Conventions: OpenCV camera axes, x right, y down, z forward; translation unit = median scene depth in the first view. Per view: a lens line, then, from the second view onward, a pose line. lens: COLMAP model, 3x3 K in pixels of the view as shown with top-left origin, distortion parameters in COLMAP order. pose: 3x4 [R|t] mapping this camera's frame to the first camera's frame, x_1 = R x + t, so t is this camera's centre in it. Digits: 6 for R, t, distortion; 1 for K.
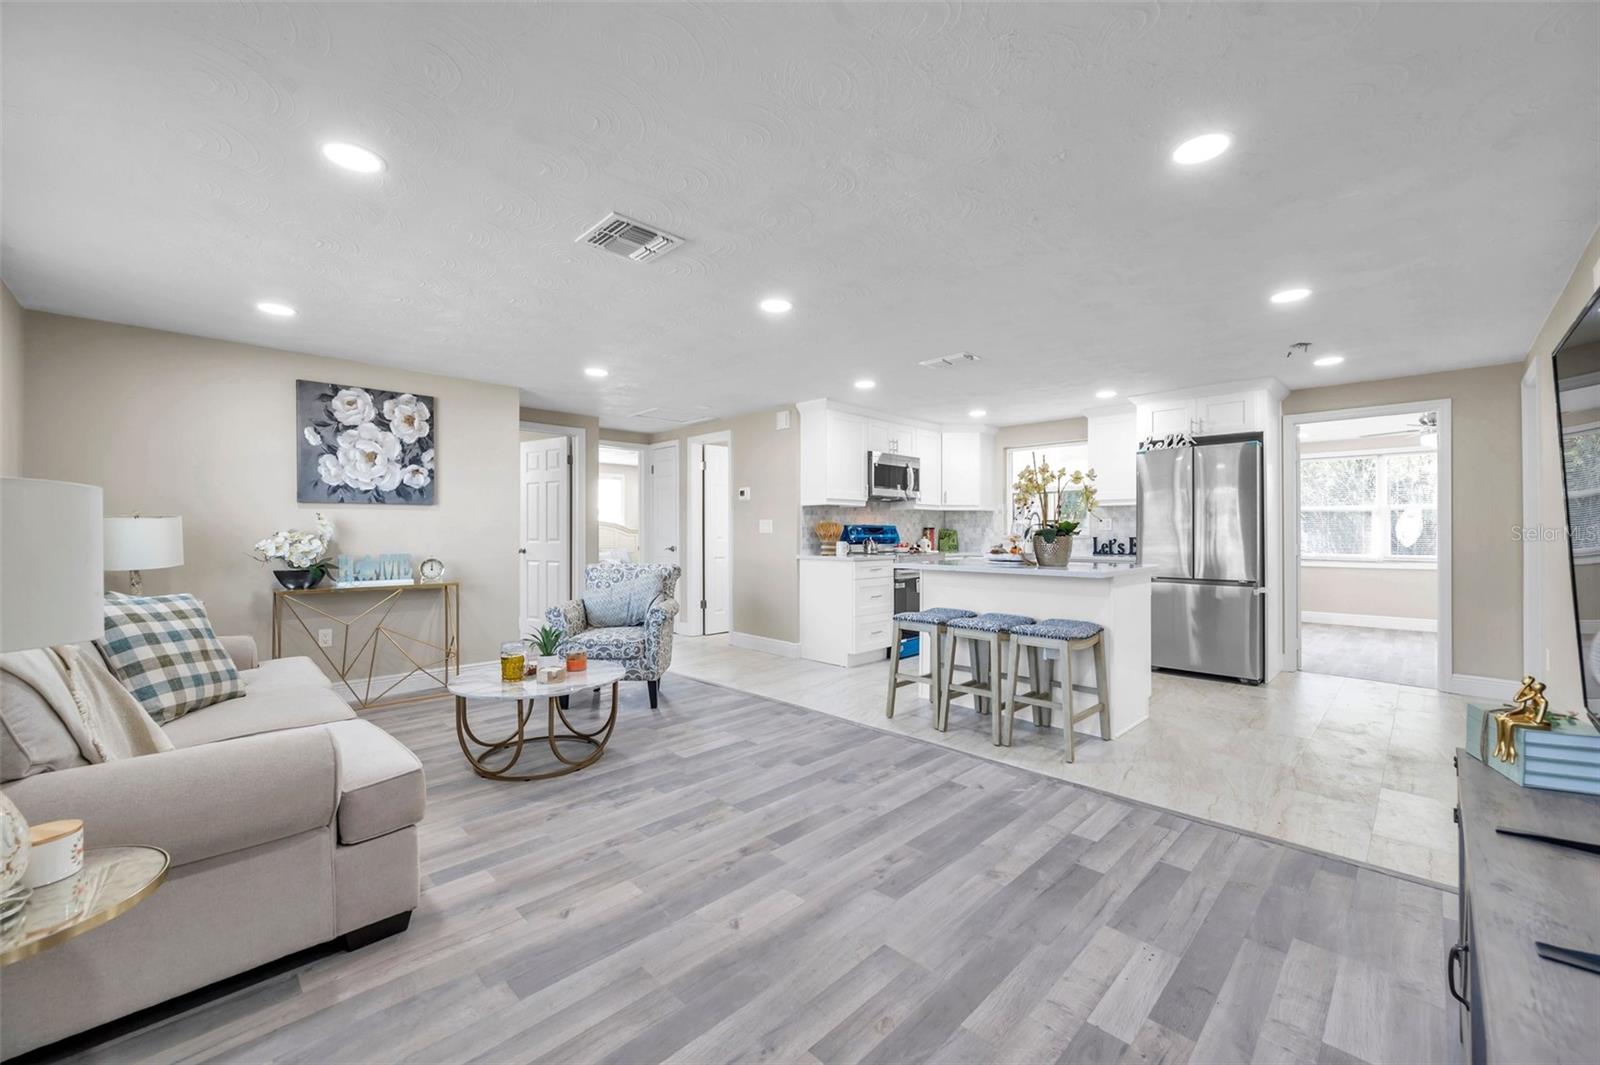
lens RADIAL K [[634.1, 0, 799.3], [0, 634.1, 529.7], [0, 0, 1]] dist [-0.000127, -0.000343]
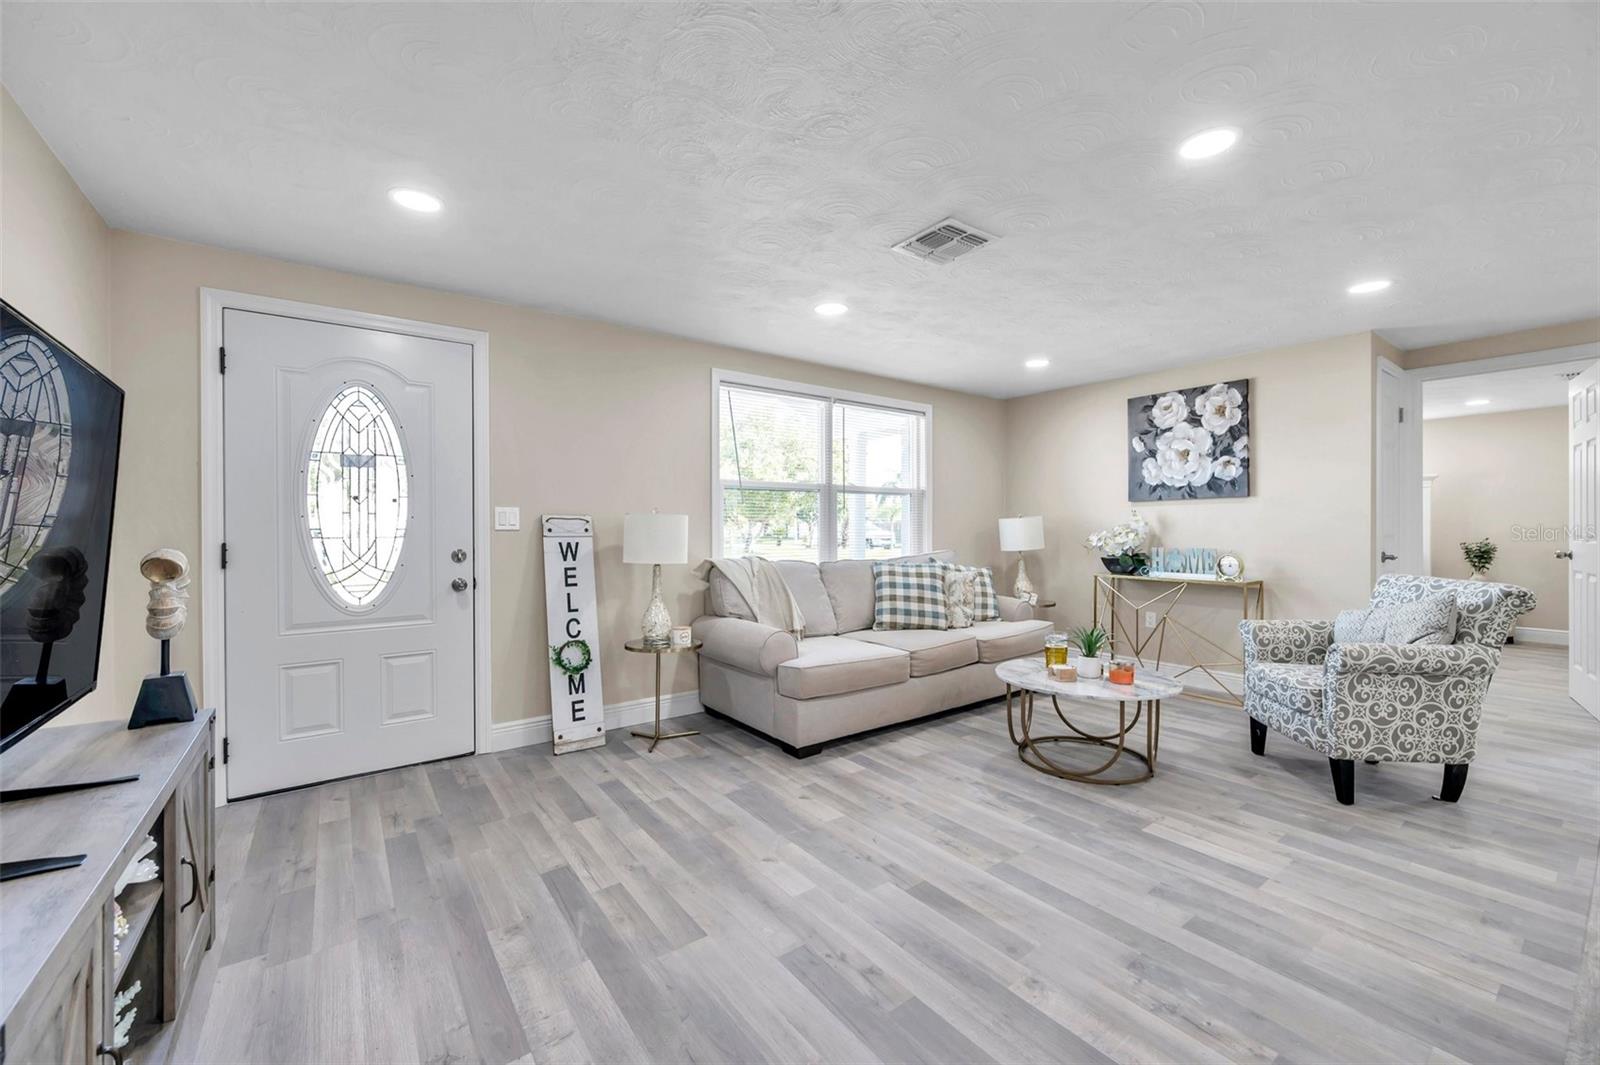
lens RADIAL K [[634.1, 0, 797.5], [0, 634.1, 526.4], [0, 0, 1]] dist [-0.000127, -0.000343]
pose [[-0.147283, -0.000778, -0.989094, 0.433289], [0.006762, 0.999976, -0.001793, 0.001021], [0.989071, -0.006953, -0.147274, 0.502413]]
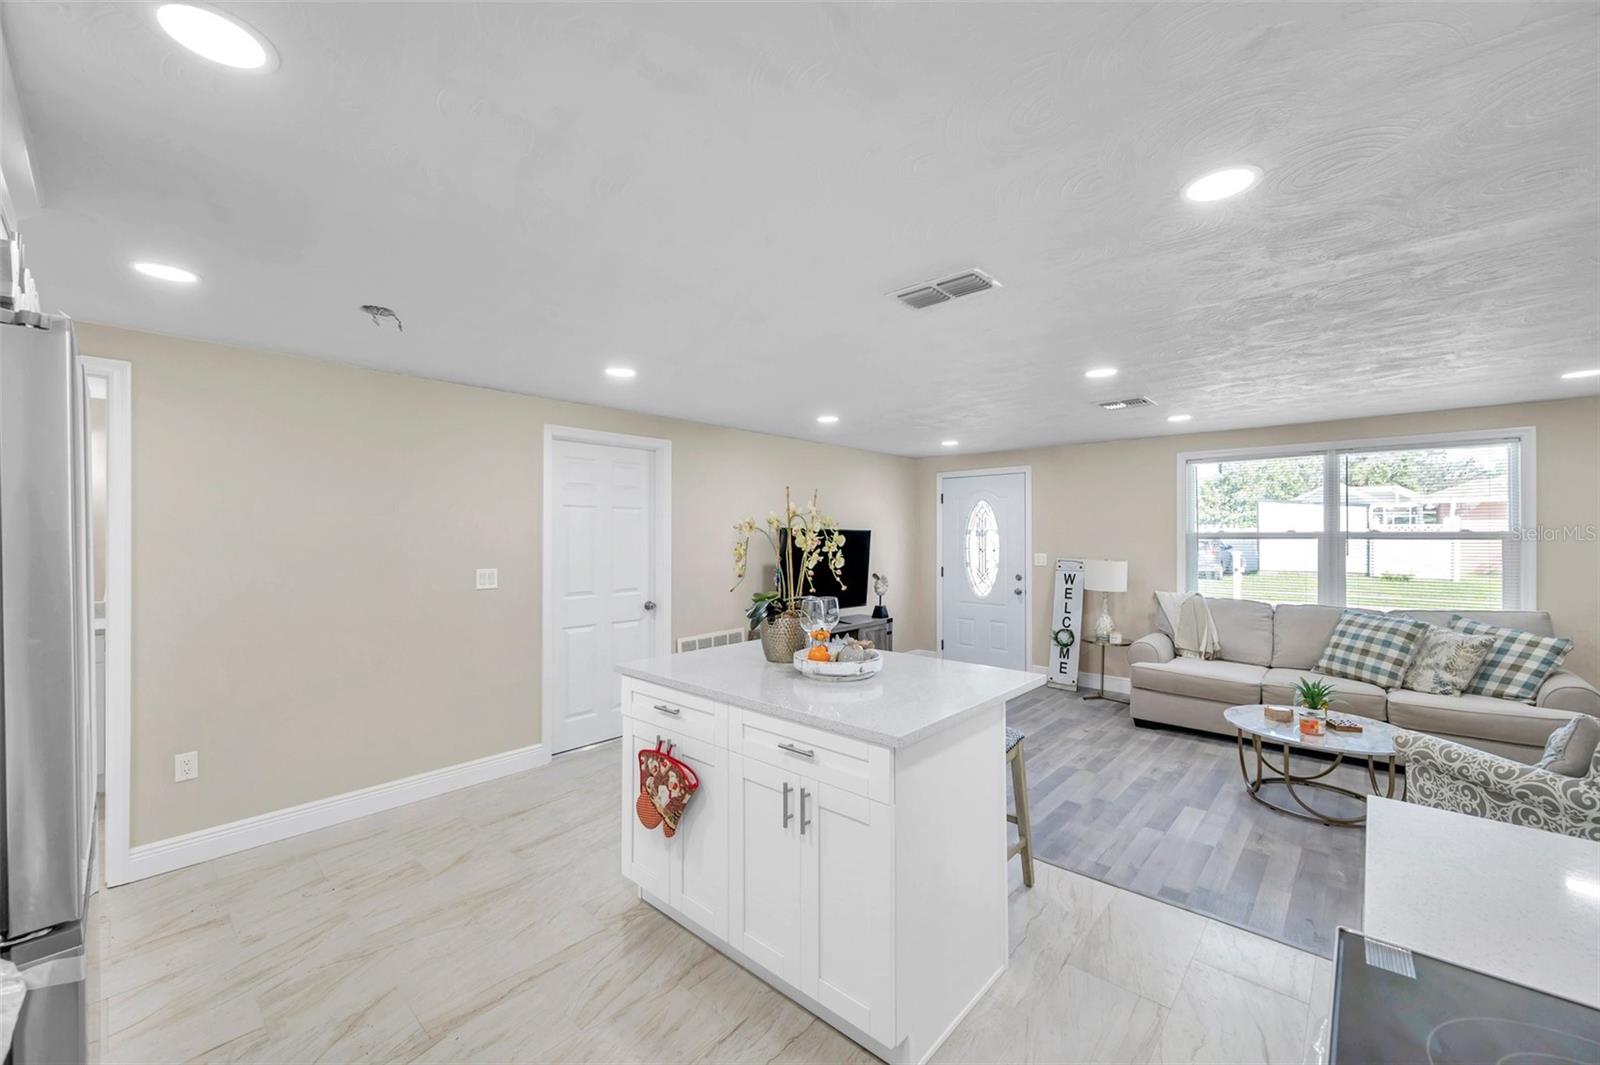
lens RADIAL K [[634.1, 0, 806.8], [0, 634.1, 530.6], [0, 0, 1]] dist [-0.000127, -0.000343]
pose [[-0.998428, 0.000349, -0.056041, 0.354618], [0.000927, 0.999947, -0.010294, -0.061023], [0.056035, -0.010330, -0.998375, 1.422244]]
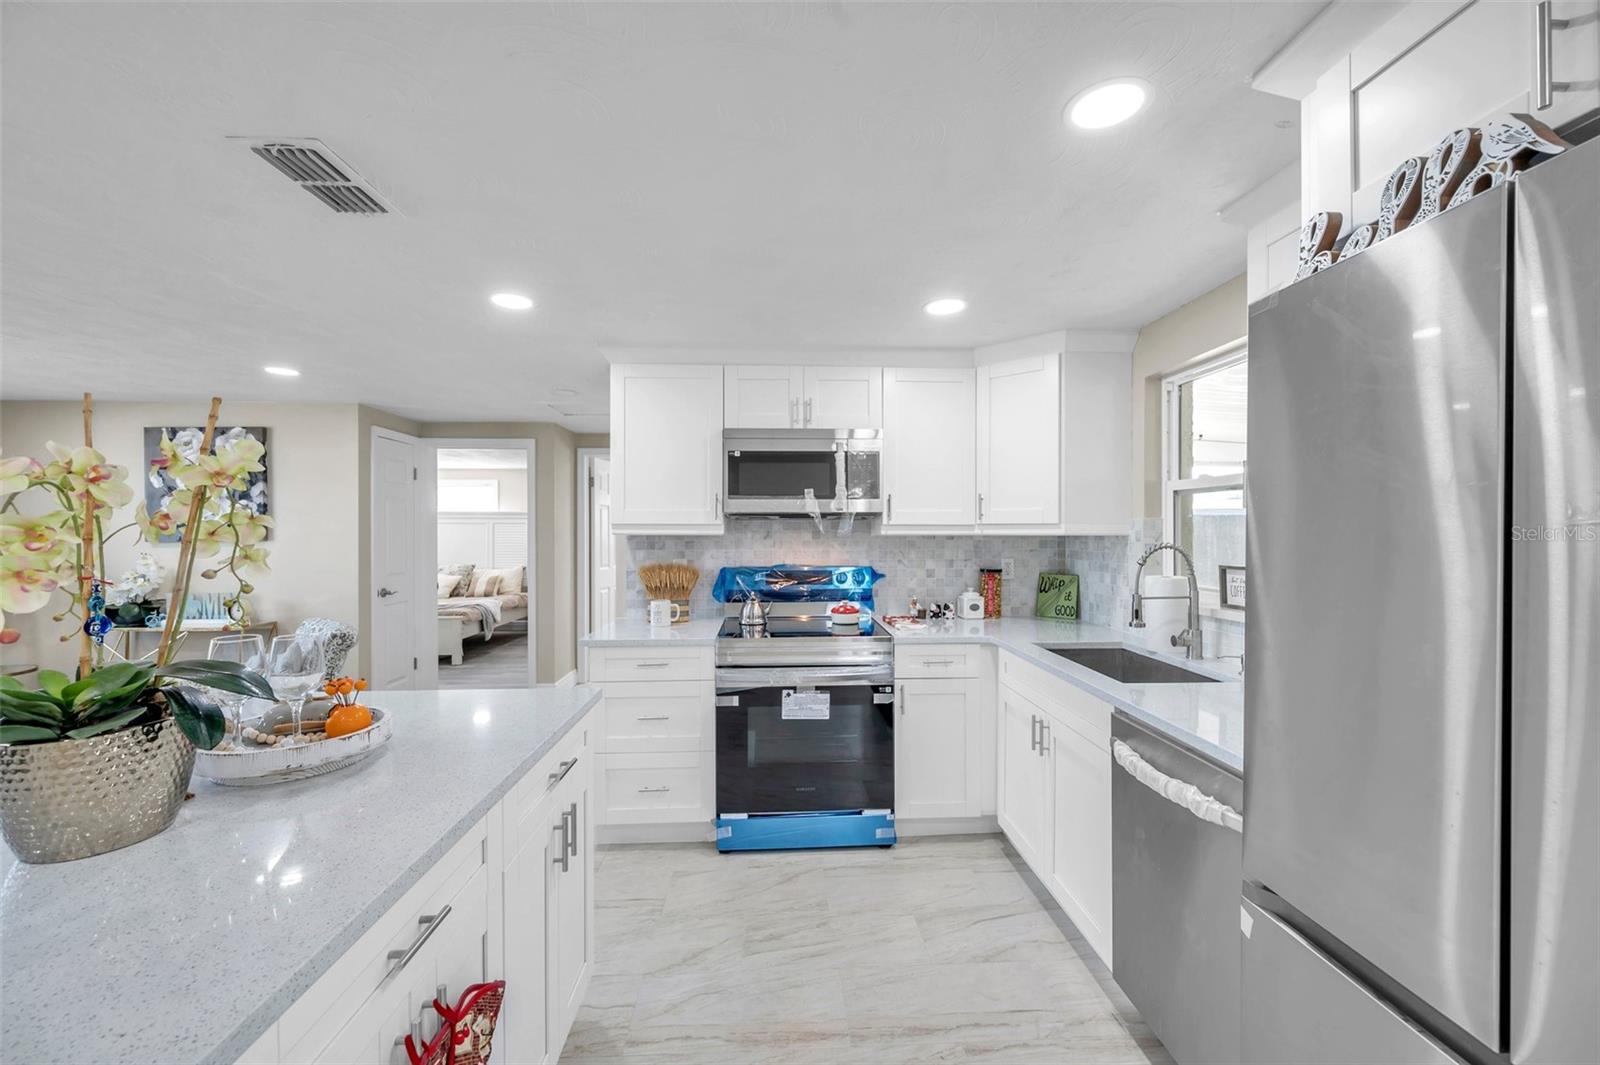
lens RADIAL K [[634.1, 0, 798.8], [0, 634.1, 532.0], [0, 0, 1]] dist [-0.000127, -0.000343]
pose [[0.741200, -0.001503, -0.671282, 0.657629], [0.005989, 0.999973, 0.004374, -0.053426], [0.671257, -0.007262, 0.741189, 0.853594]]
